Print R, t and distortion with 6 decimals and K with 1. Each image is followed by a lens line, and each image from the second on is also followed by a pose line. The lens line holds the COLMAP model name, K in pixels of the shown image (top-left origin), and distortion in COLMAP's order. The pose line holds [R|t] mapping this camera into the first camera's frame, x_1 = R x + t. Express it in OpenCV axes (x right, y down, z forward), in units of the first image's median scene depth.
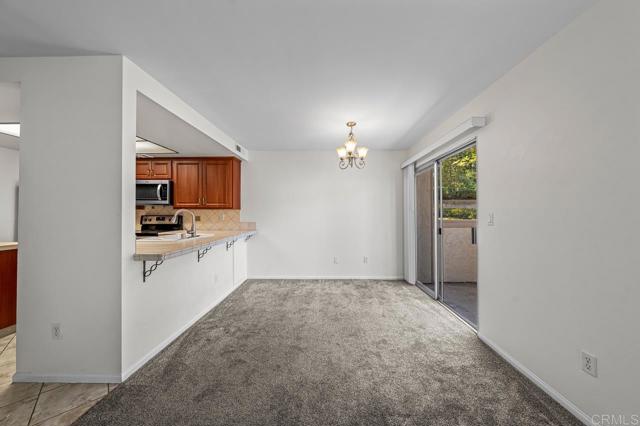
lens RADIAL K [[220.5, 0, 325.5], [0, 220.5, 211.2], [0, 0, 1]] dist [-0.000881, -0.000040]
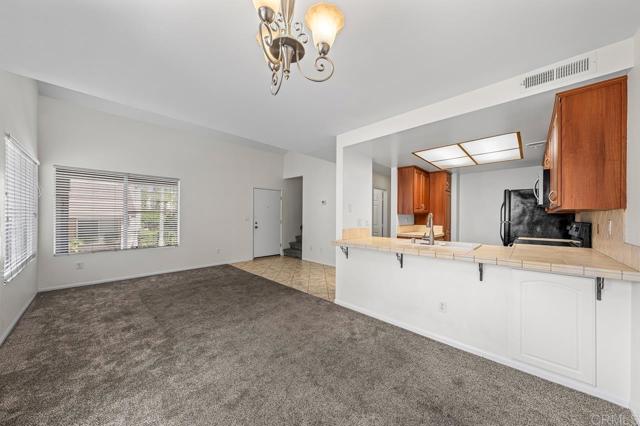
lens RADIAL K [[217.2, 0, 325.2], [0, 217.2, 216.4], [0, 0, 1]] dist [-0.000527, -0.000065]
pose [[-0.677994, -0.005683, -0.735046, 0.245606], [0.001350, 0.999959, -0.008977, 0.008541], [0.735066, -0.007079, -0.677958, 0.980755]]
